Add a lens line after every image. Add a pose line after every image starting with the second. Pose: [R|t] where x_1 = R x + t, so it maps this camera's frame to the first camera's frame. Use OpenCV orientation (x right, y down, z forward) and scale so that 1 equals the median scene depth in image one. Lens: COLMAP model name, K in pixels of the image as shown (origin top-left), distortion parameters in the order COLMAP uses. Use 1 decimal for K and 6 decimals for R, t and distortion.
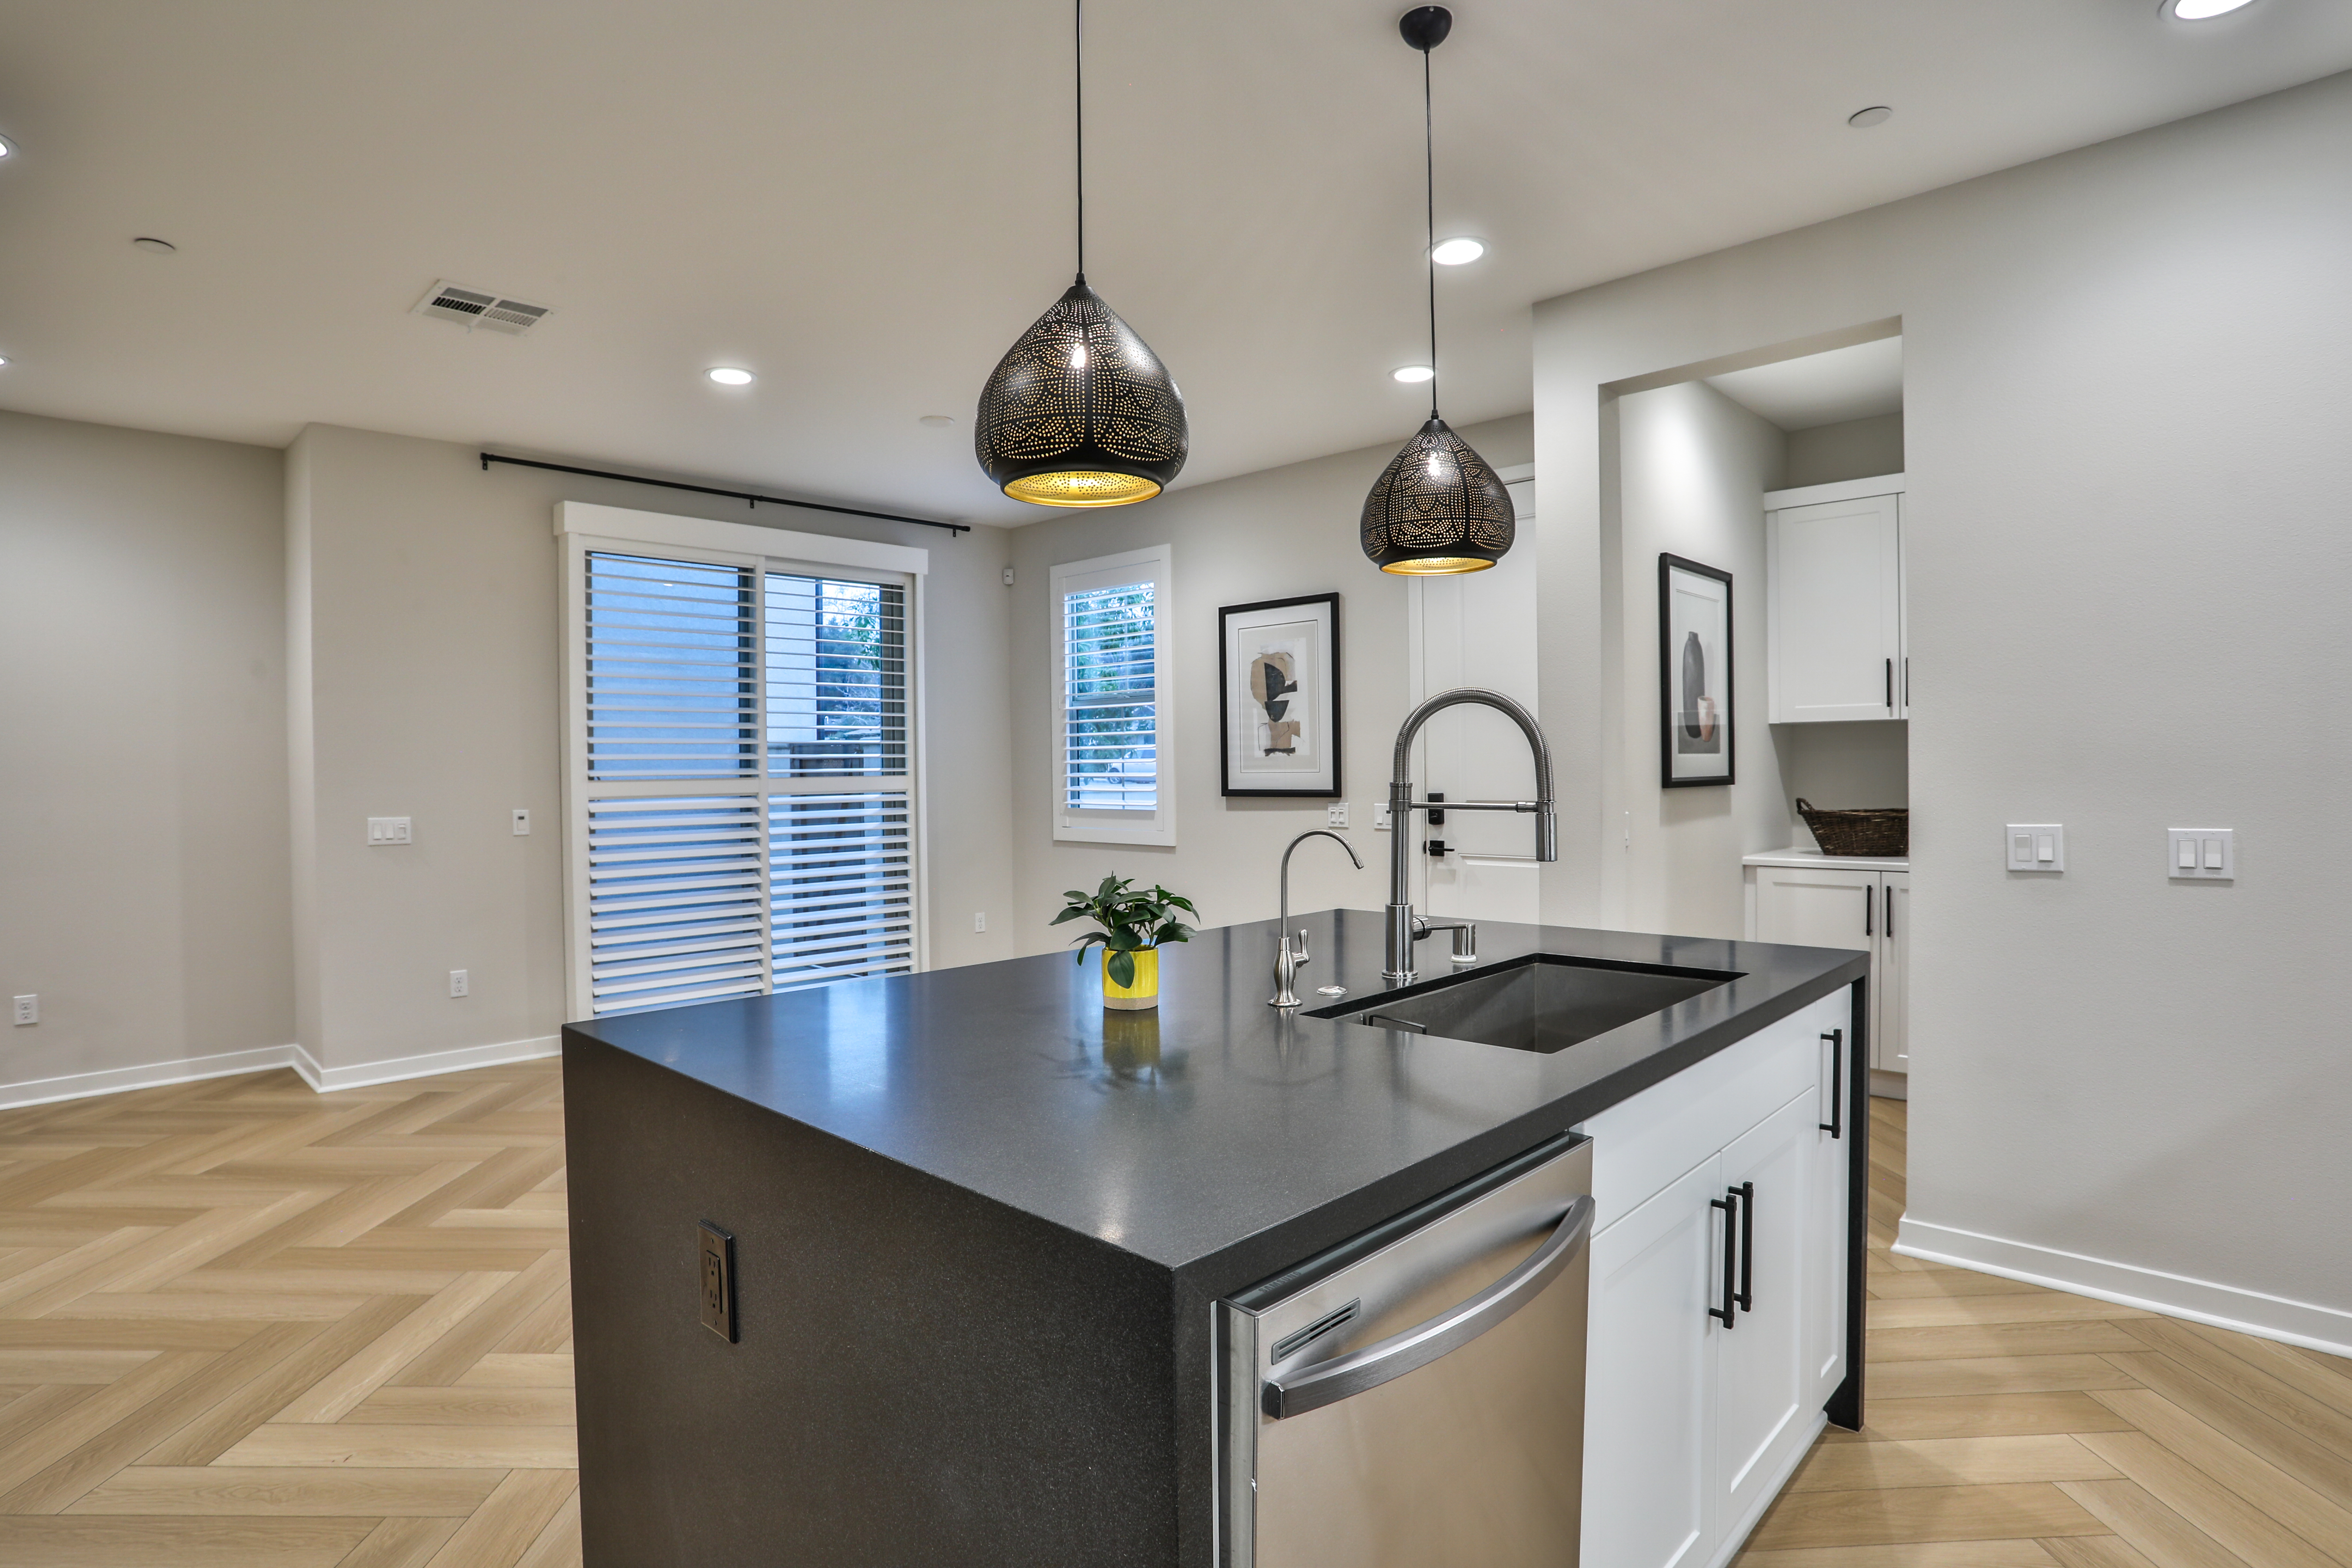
lens RADIAL K [[1213.5, 0, 1162.7], [0, 1213.5, 768.0], [0, 0, 1]] dist [-0.078085, 0.032676]
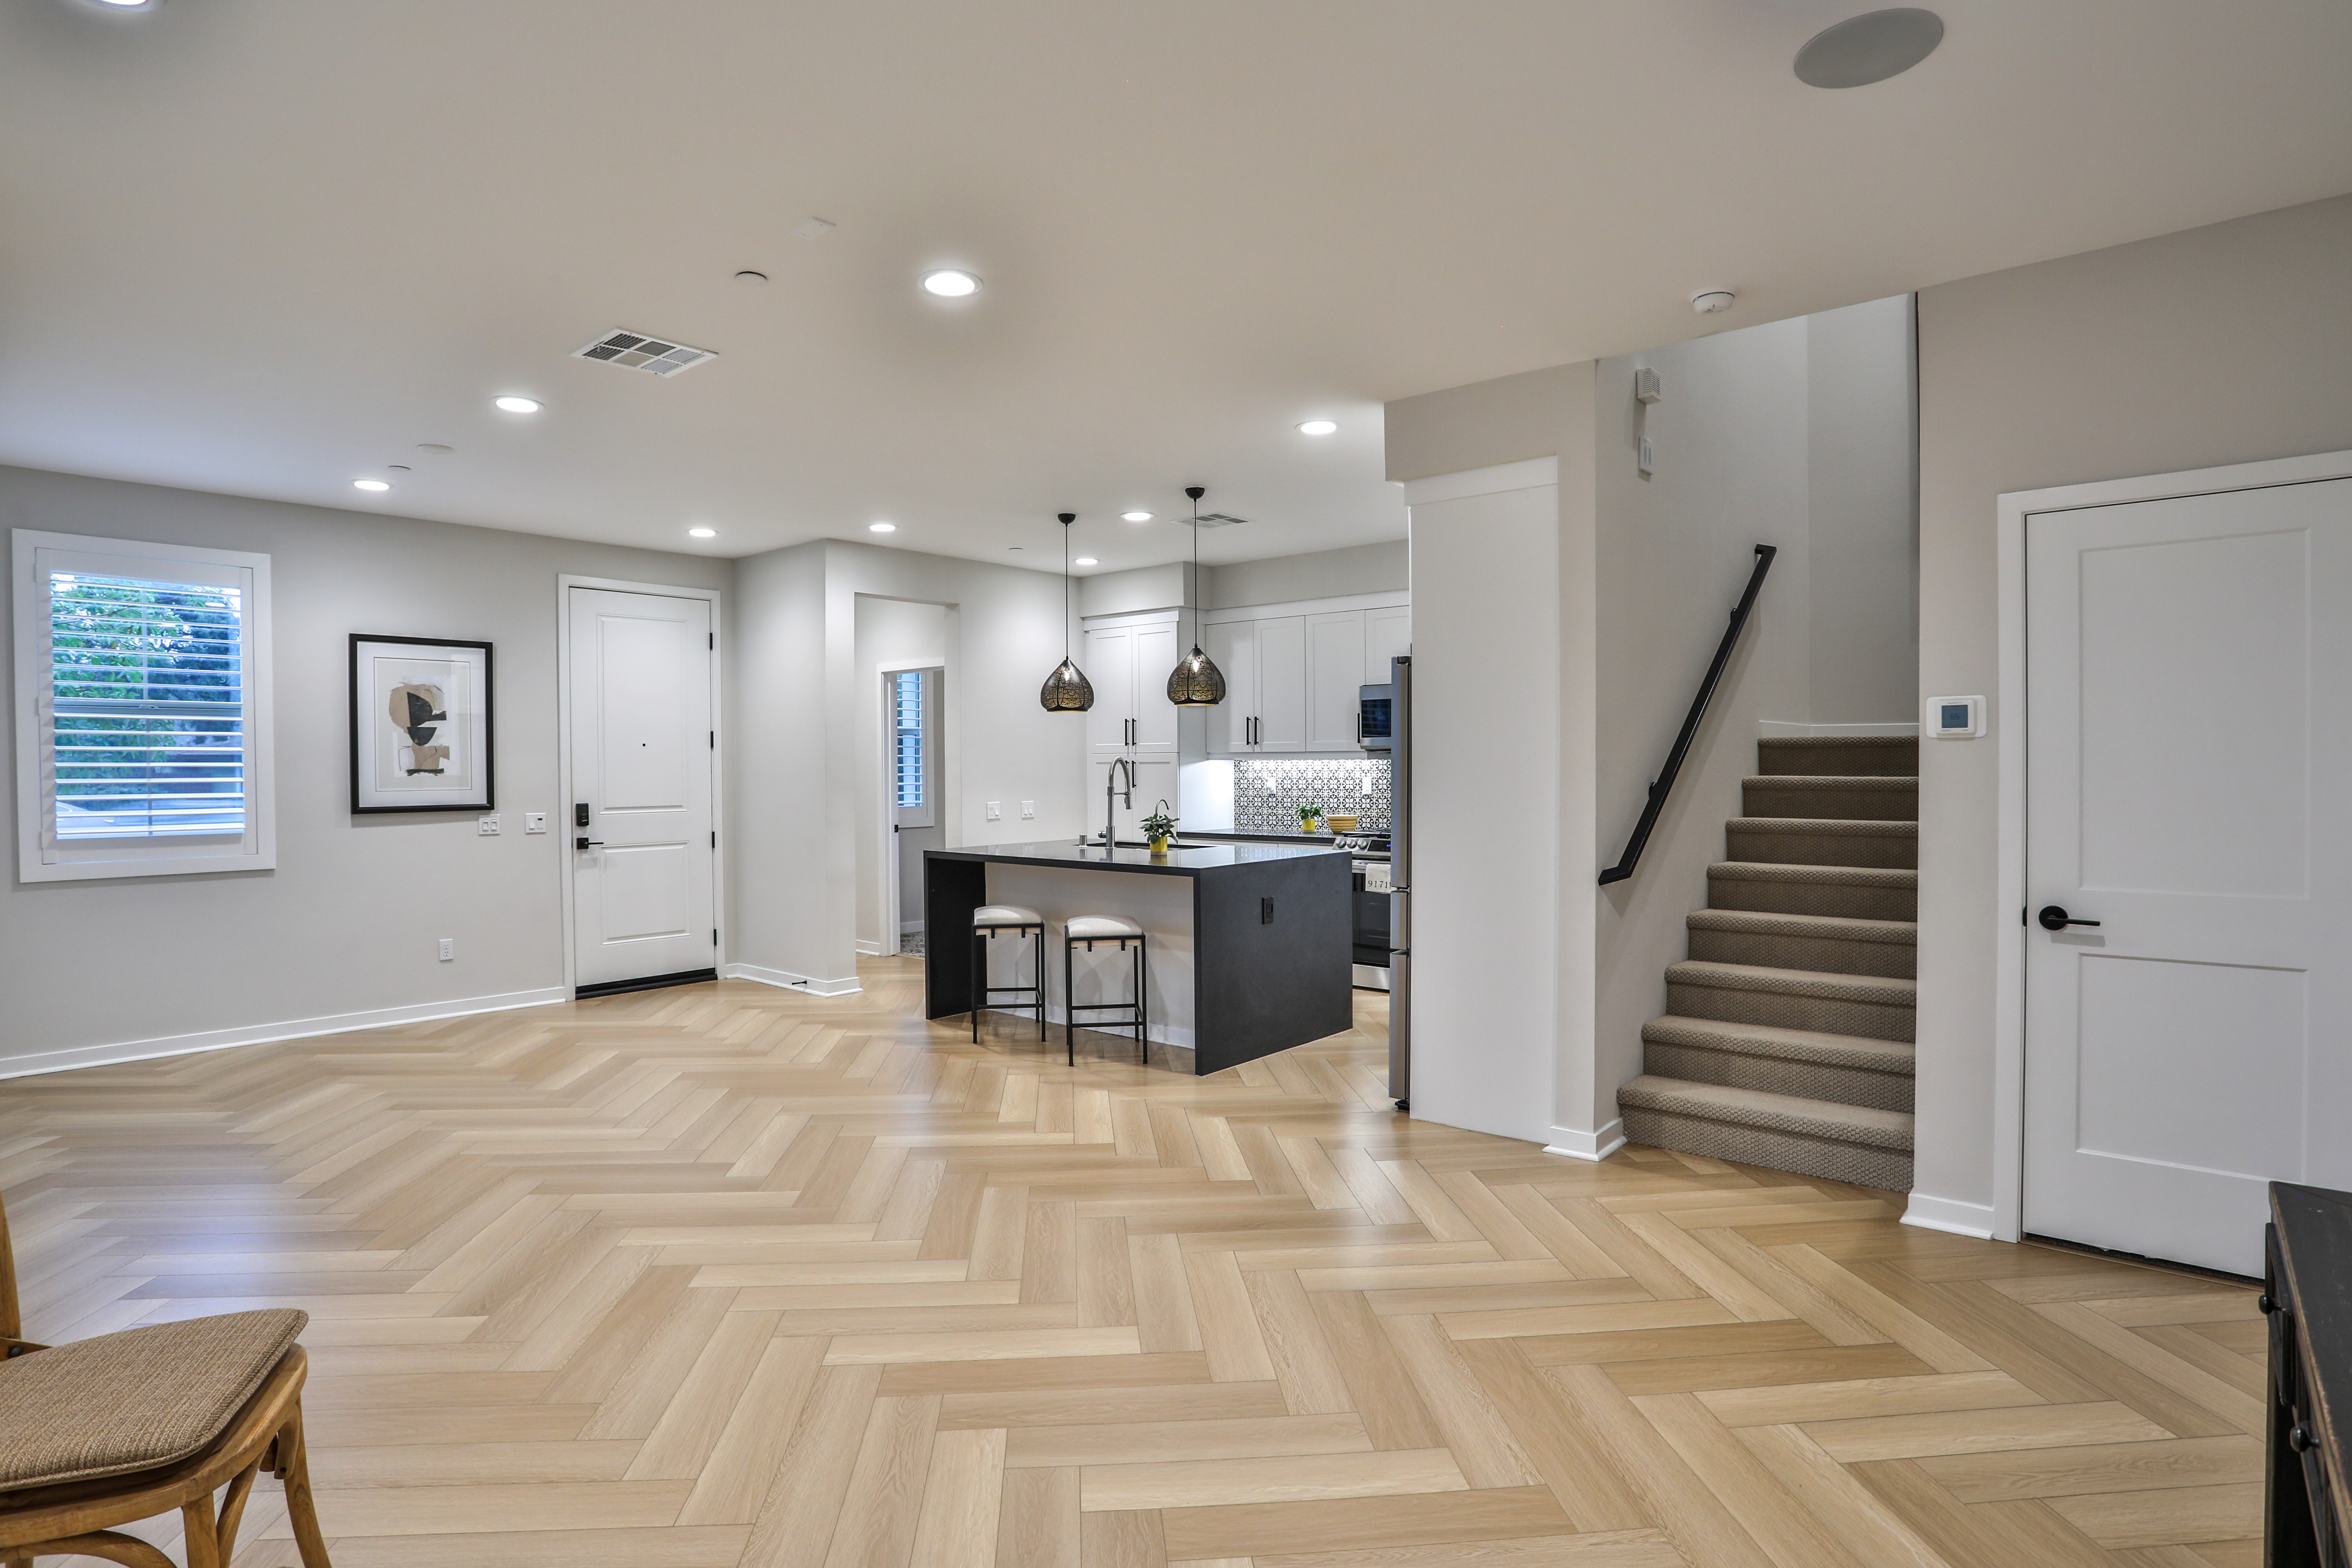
lens RADIAL K [[1213.5, 0, 1137.8], [0, 1213.5, 769.7], [0, 0, 1]] dist [-0.078085, 0.032676]
pose [[-0.048653, 0.008099, 0.998783, -1.033276], [0.008799, 0.999932, -0.007679, -0.001378], [-0.998777, 0.008415, -0.048721, 0.384576]]
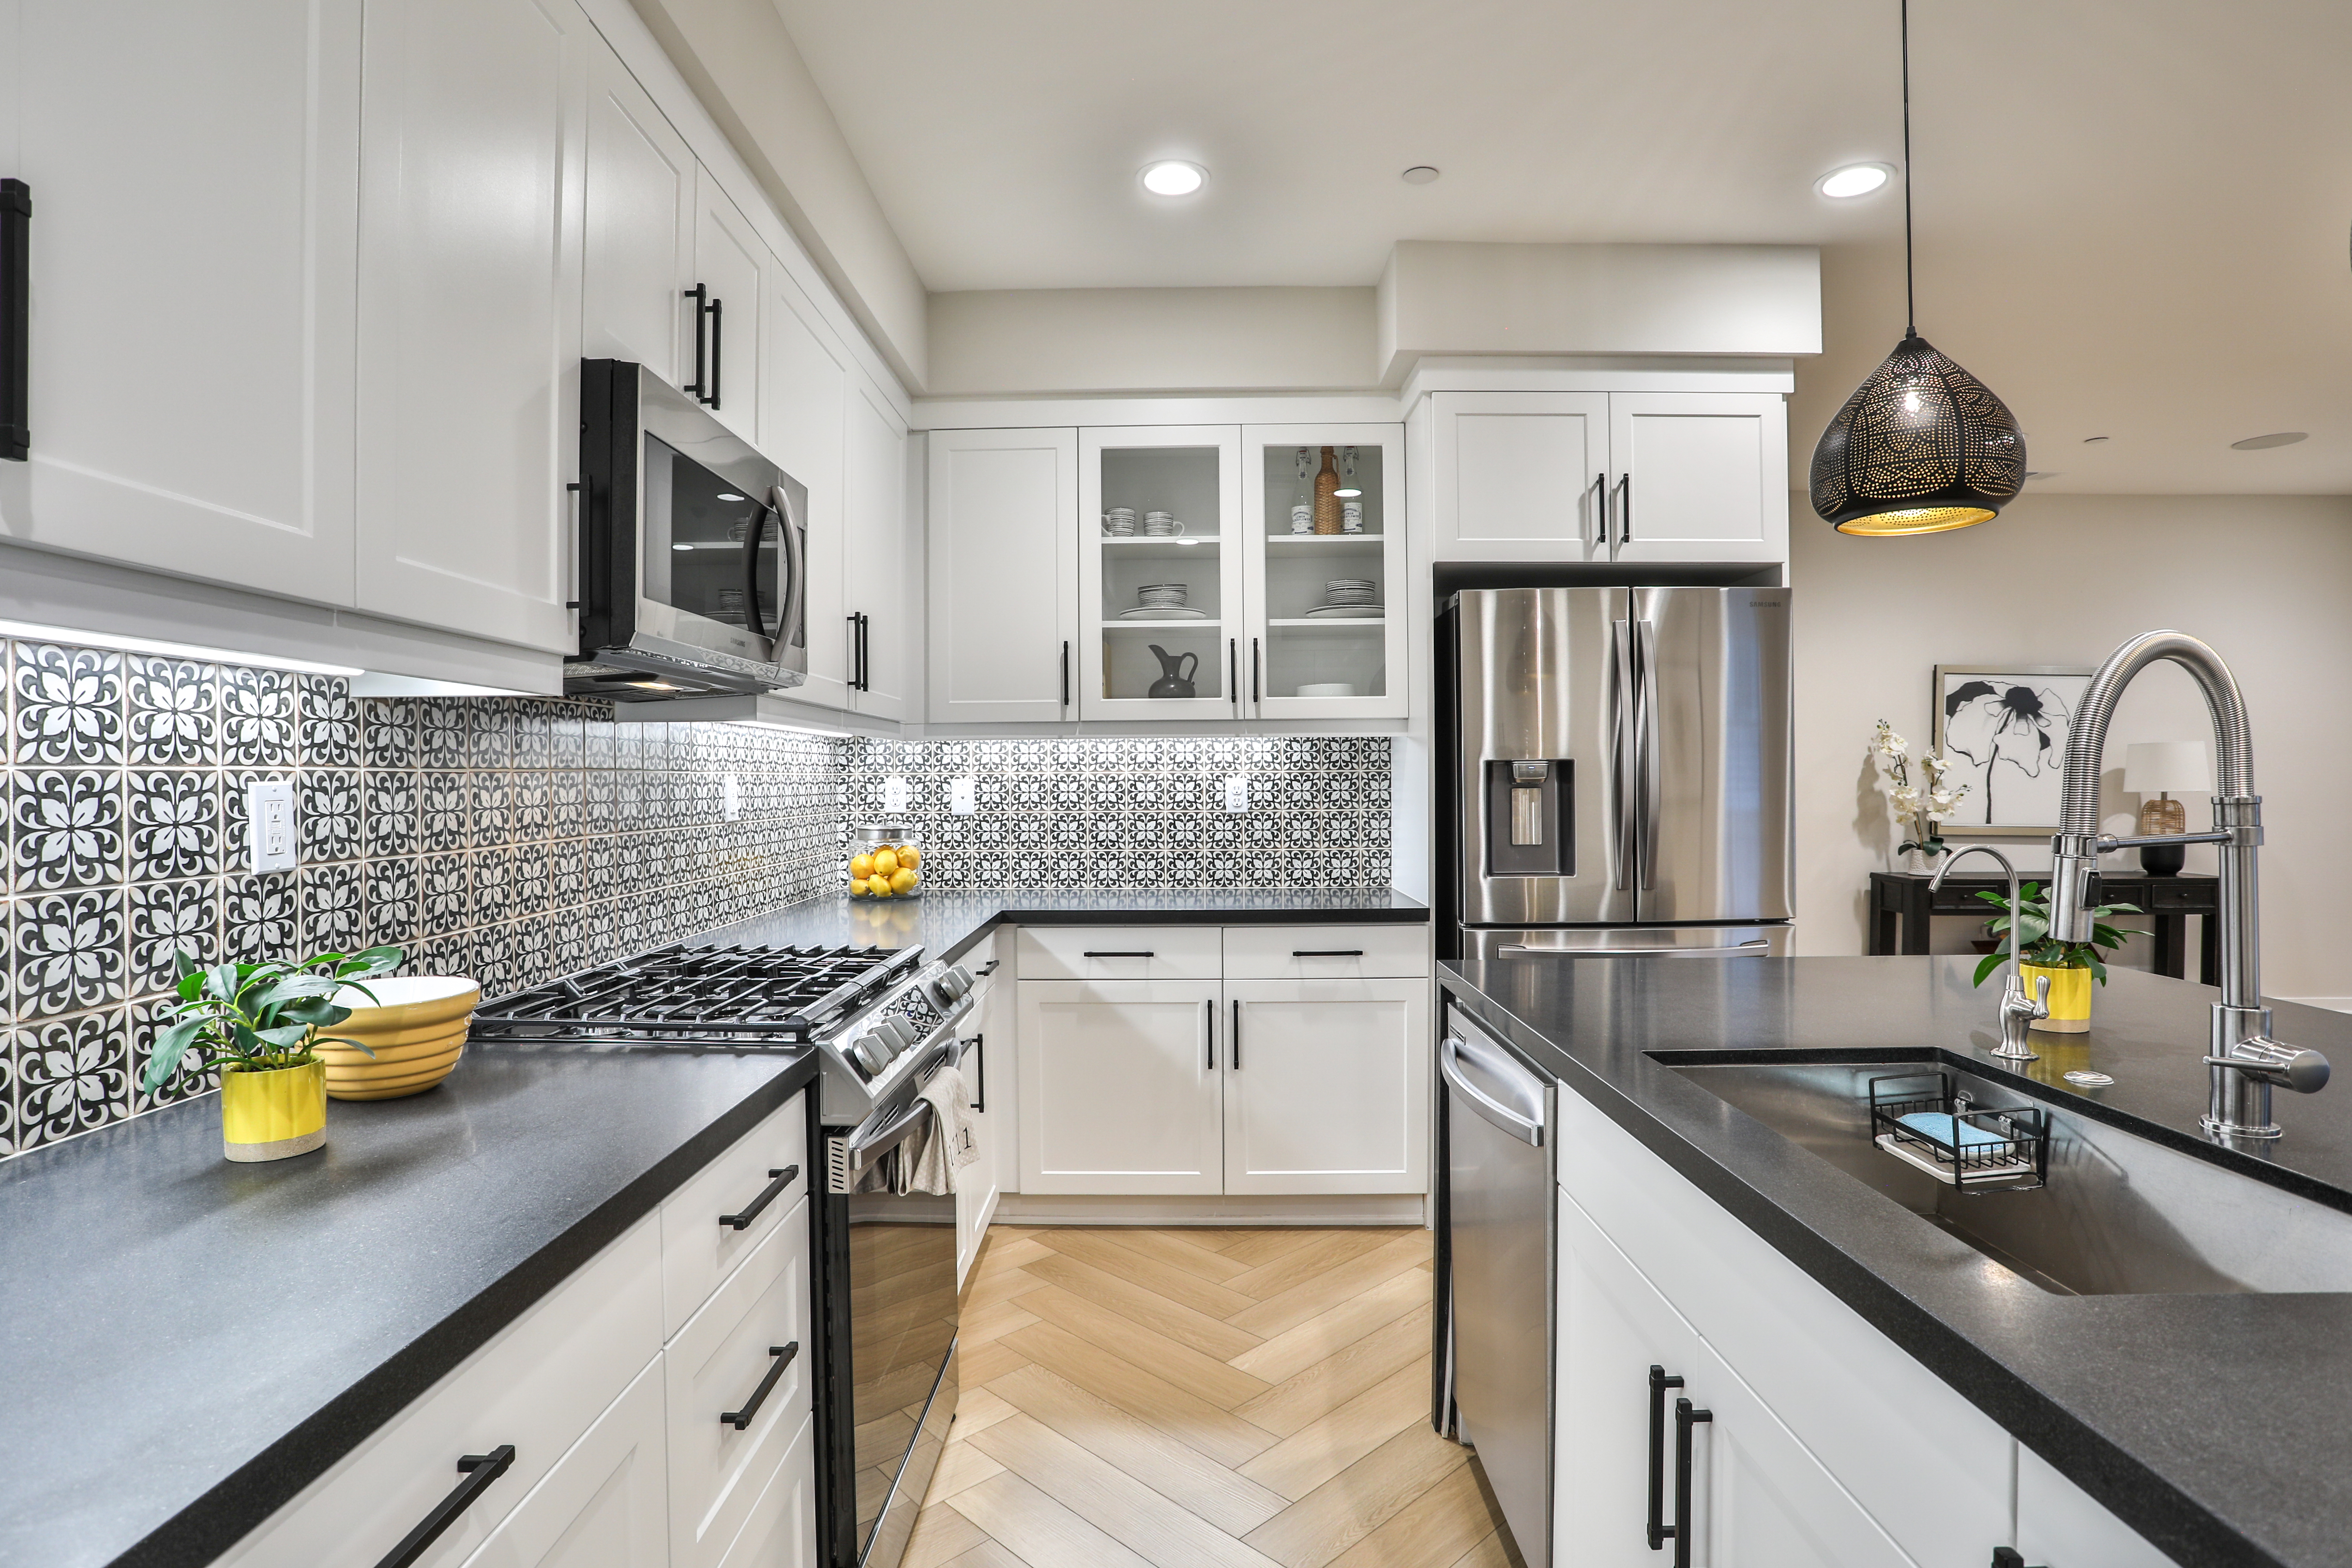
lens RADIAL K [[1213.5, 0, 1154.3], [0, 1213.5, 786.0], [0, 0, 1]] dist [-0.078085, 0.032676]
pose [[-0.721930, 0.021001, -0.691647, 0.335135], [0.012737, 0.999773, 0.017061, -0.002001], [0.691848, 0.003507, -0.722034, 0.368052]]
